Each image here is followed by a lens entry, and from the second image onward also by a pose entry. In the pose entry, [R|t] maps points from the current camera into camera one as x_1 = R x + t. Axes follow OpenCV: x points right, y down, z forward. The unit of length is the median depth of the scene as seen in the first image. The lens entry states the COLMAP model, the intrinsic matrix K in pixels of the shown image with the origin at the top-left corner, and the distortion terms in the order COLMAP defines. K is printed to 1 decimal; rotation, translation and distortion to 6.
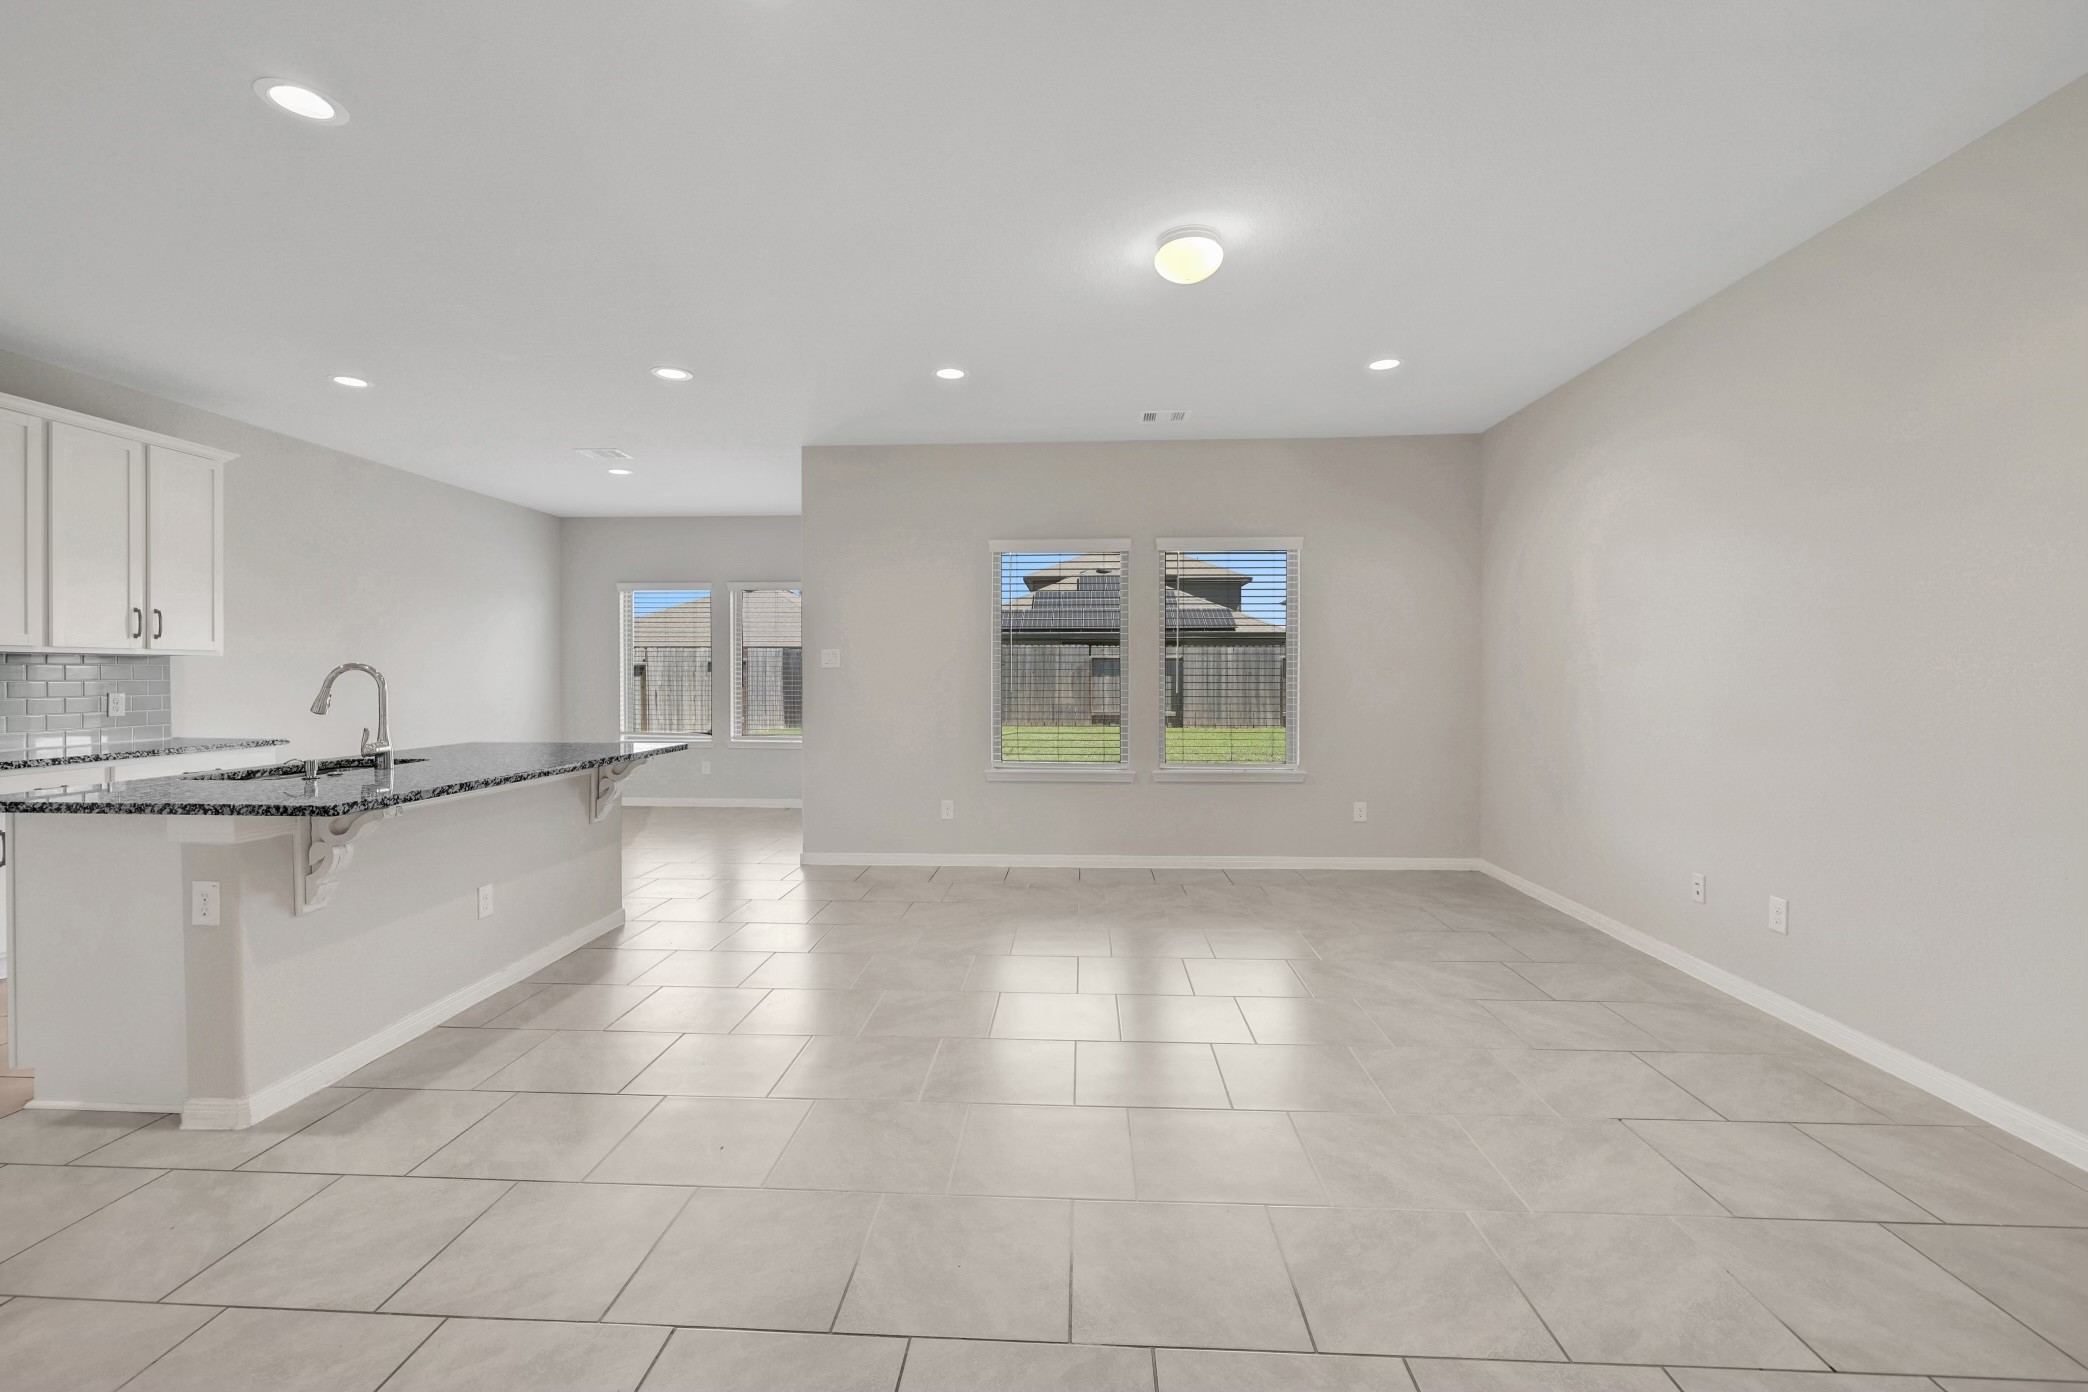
lens RADIAL K [[881.6, 0, 1019.8], [0, 881.6, 677.8], [0, 0, 1]] dist [-0.000502, -0.000762]
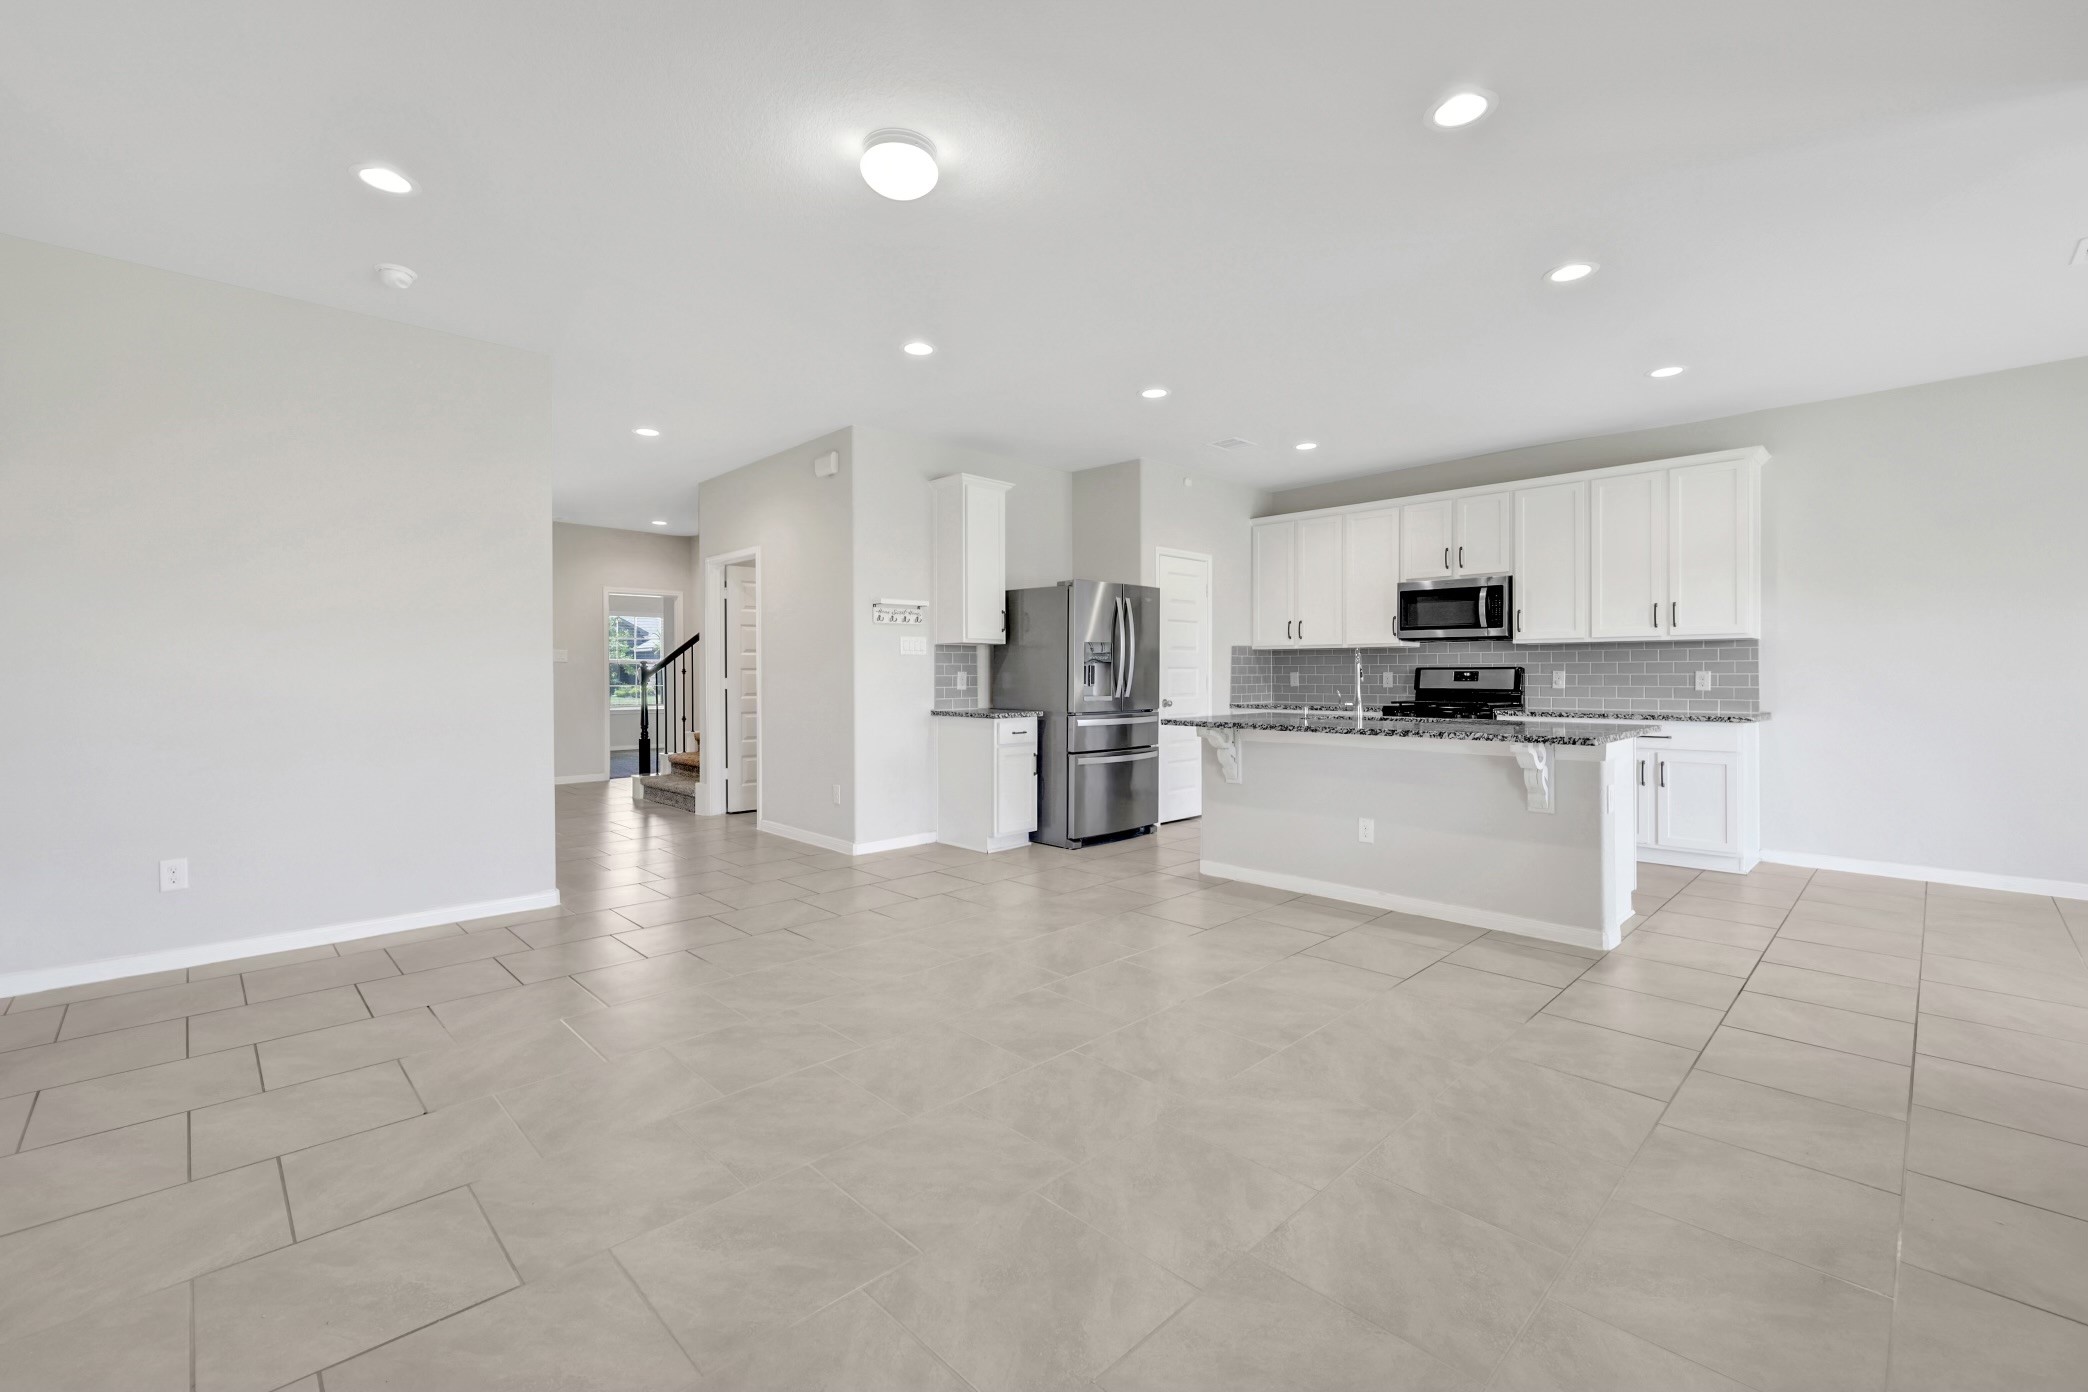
lens RADIAL K [[881.6, 0, 1039.9], [0, 881.6, 670.7], [0, 0, 1]] dist [-0.000502, -0.000762]
pose [[-0.664299, 0.001186, -0.747466, 0.568124], [0.001674, 0.999999, 0.000099, 0.016453], [0.747465, -0.001186, -0.664300, 1.269714]]
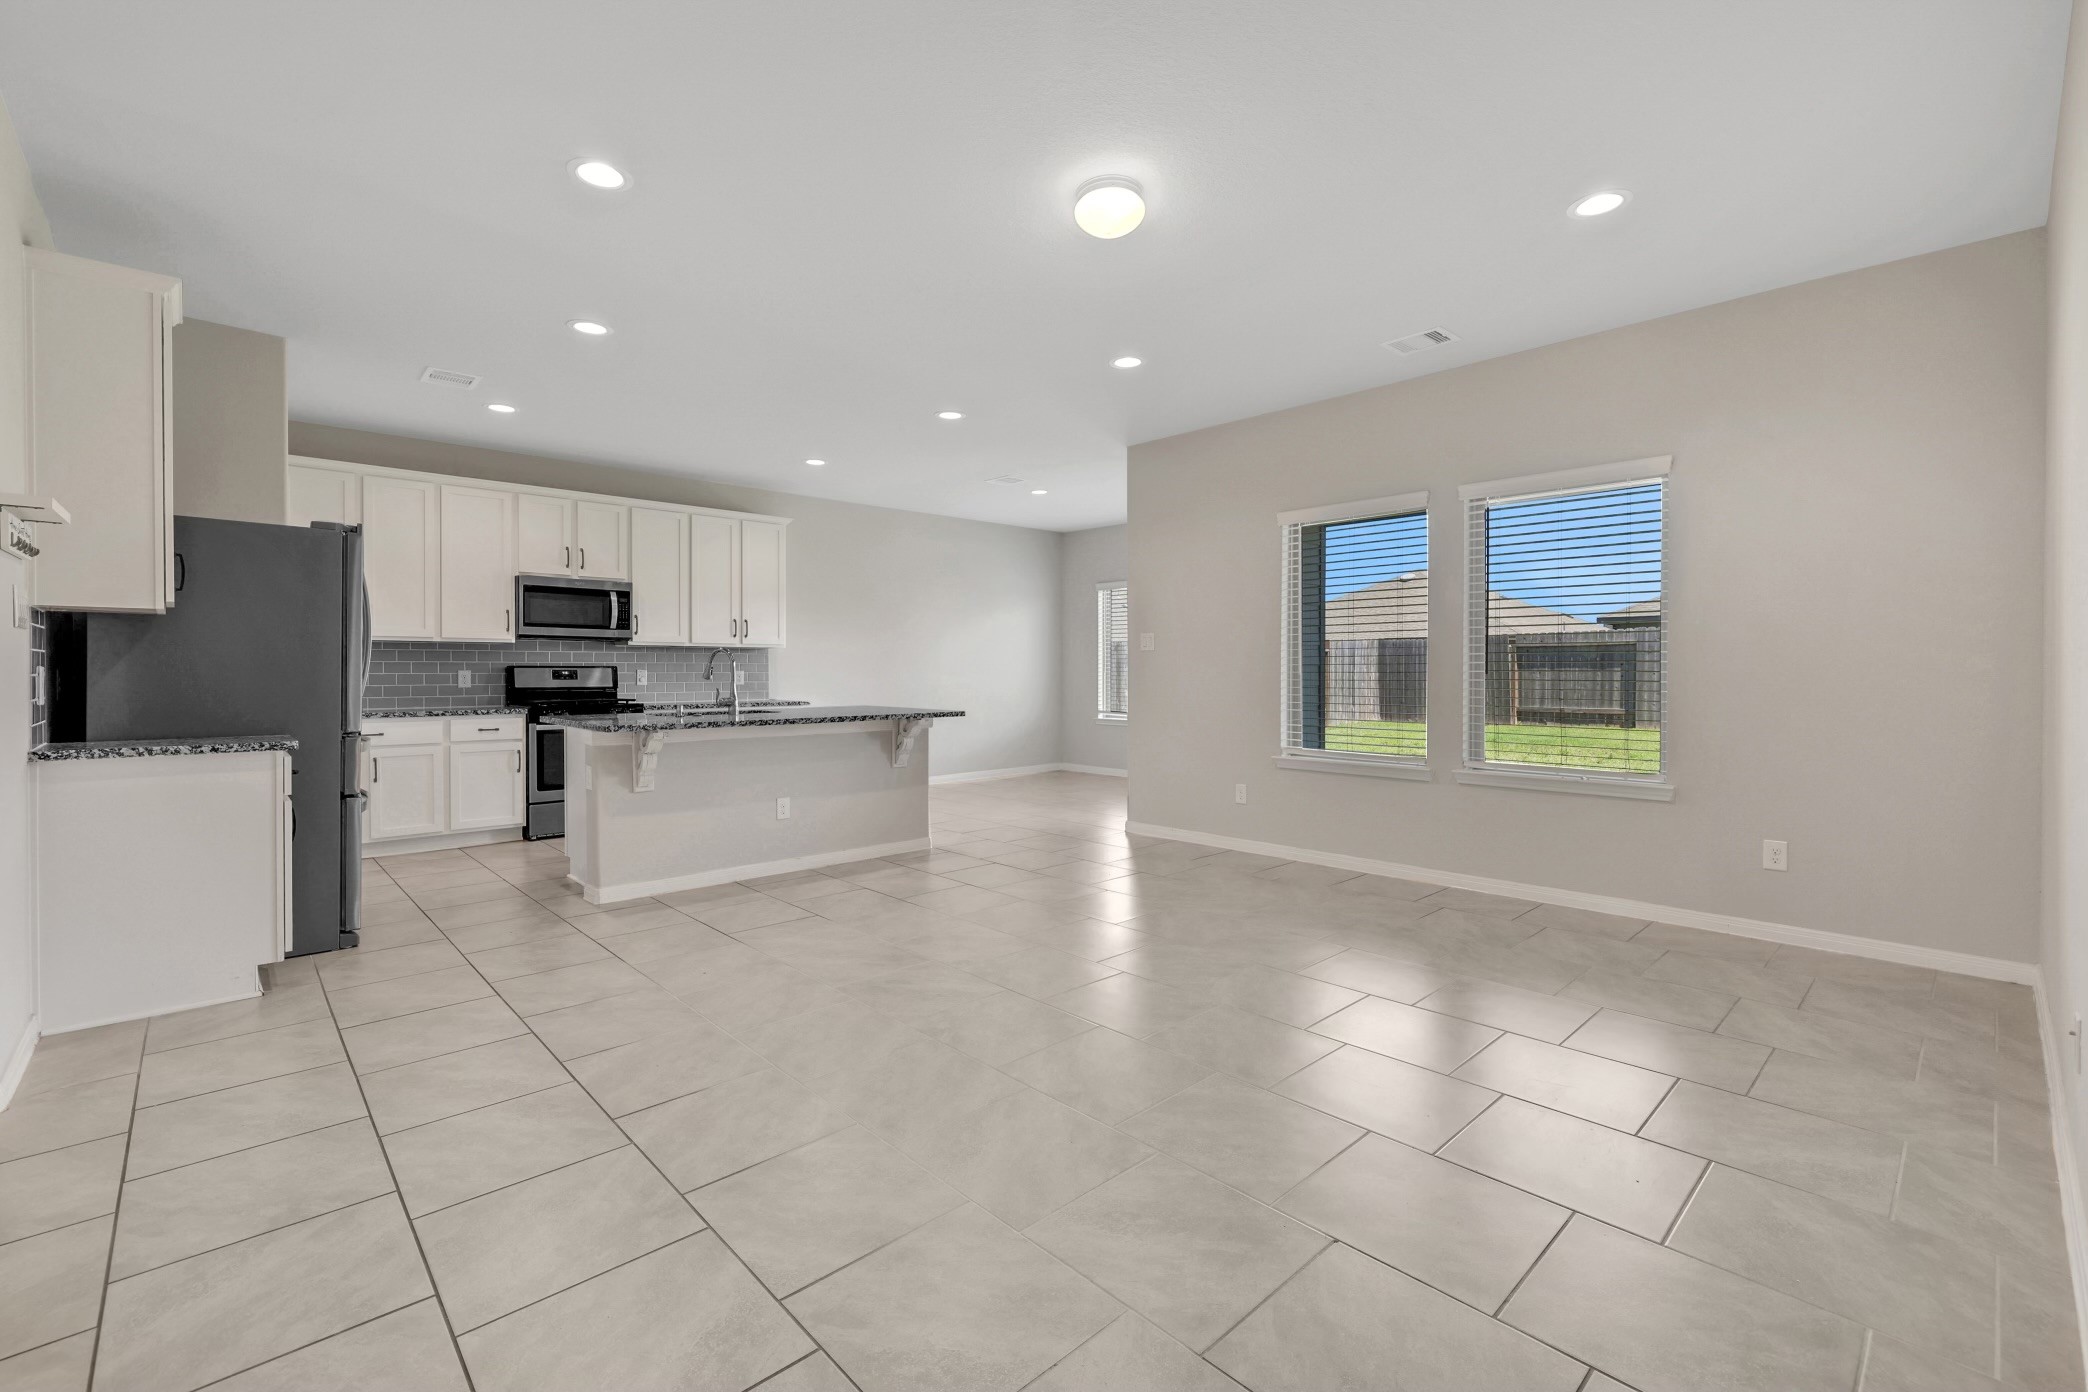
lens RADIAL K [[881.6, 0, 1025.9], [0, 881.6, 677.7], [0, 0, 1]] dist [-0.000502, -0.000762]
pose [[0.724545, 0.006046, -0.689201, 0.593669], [-0.002117, 0.999976, 0.006547, 0.021091], [0.689224, -0.003284, 0.724541, 0.180860]]
